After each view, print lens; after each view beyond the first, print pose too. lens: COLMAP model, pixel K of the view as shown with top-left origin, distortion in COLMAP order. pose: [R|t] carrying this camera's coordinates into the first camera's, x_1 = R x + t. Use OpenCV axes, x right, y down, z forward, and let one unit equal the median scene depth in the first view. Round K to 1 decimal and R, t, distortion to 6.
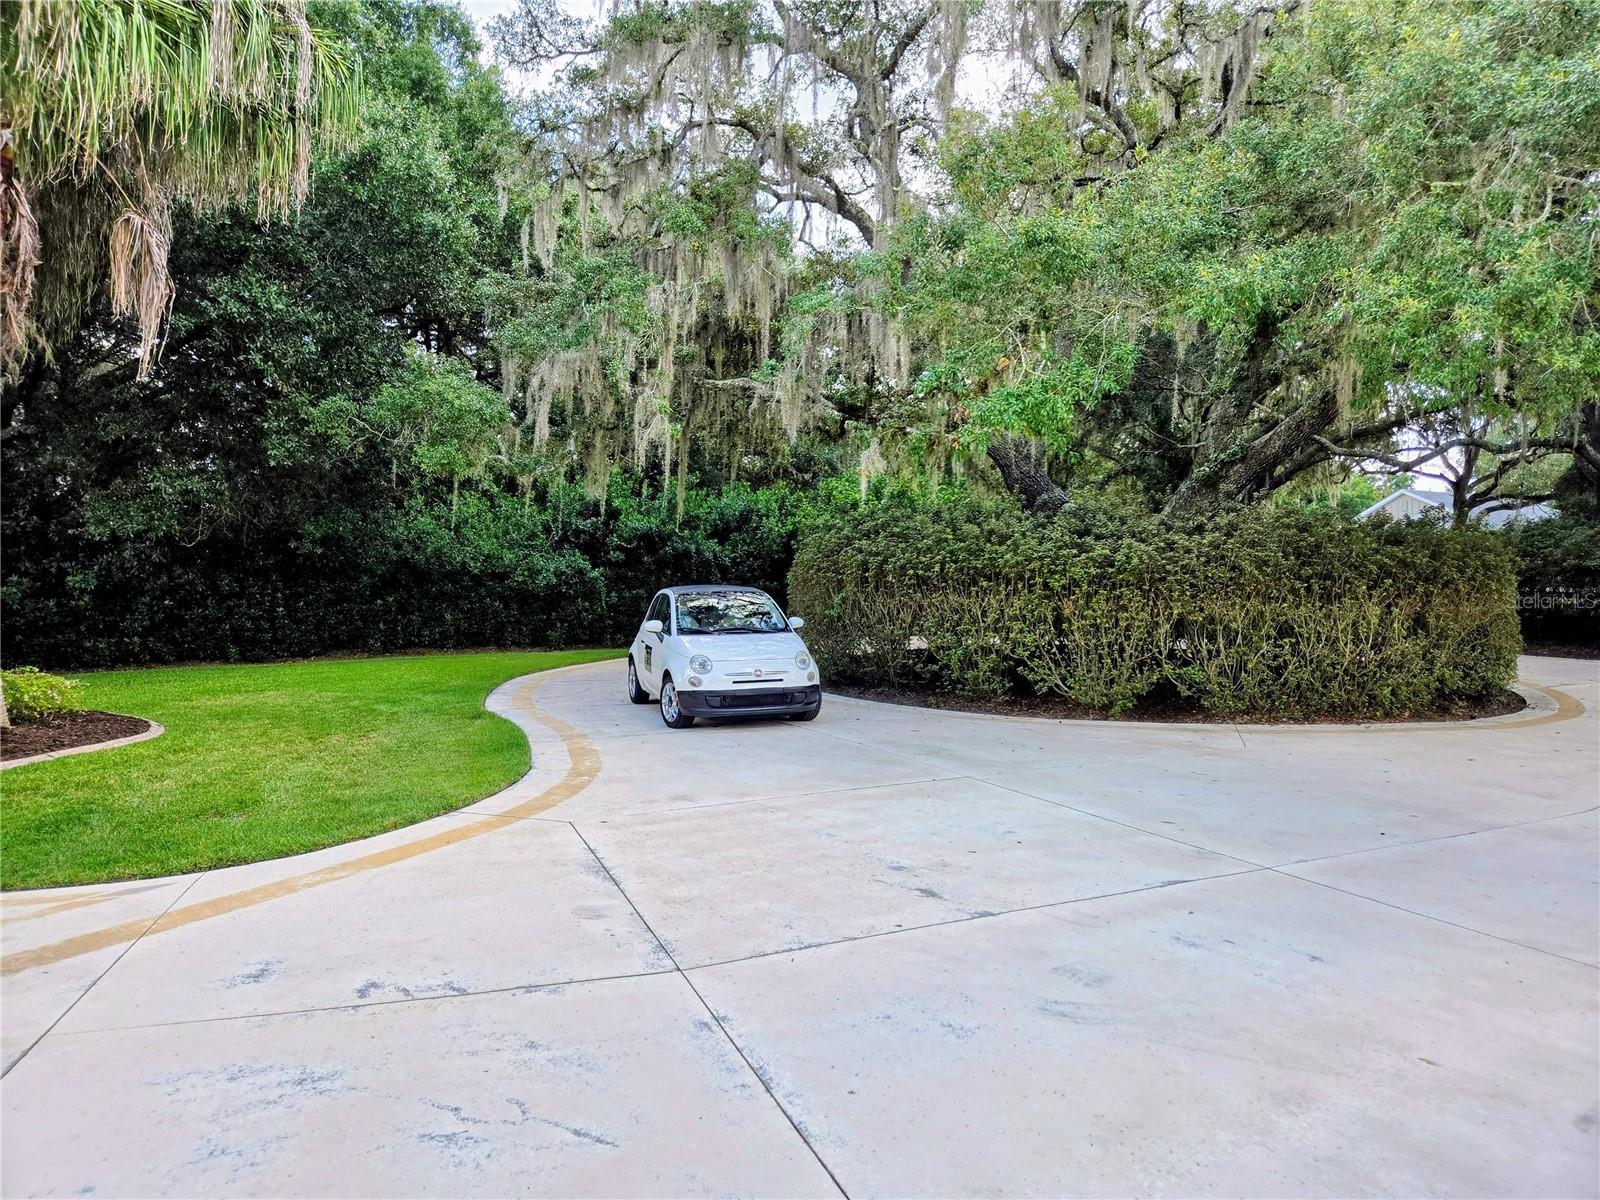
lens RADIAL K [[1074.0, 0, 800.0], [0, 1074.0, 600.0], [0, 0, 1]] dist [0.089237, -0.072272]
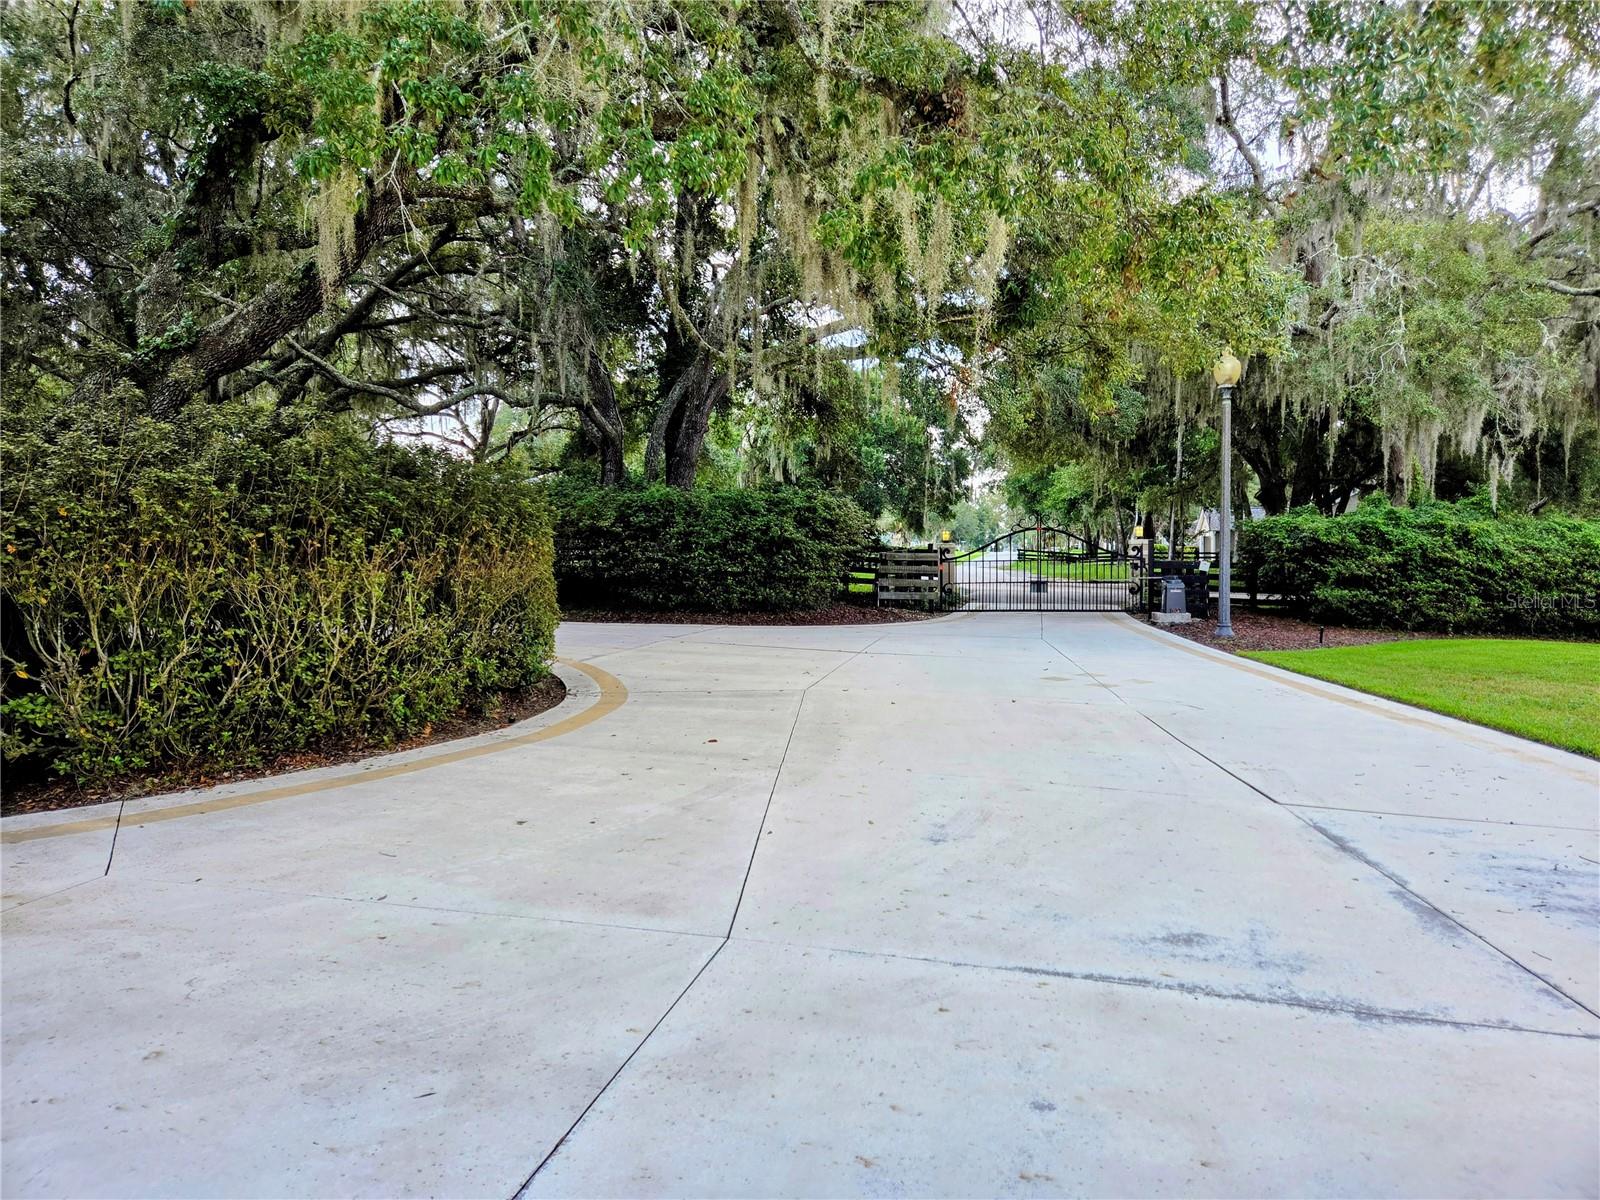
lens RADIAL K [[1074.0, 0, 800.0], [0, 1074.0, 600.0], [0, 0, 1]] dist [0.089237, -0.072272]
pose [[0.675585, -0.036105, 0.736397, 0.226681], [0.013979, 0.999248, 0.036168, 0.003628], [-0.737149, -0.014140, 0.675582, 0.394312]]
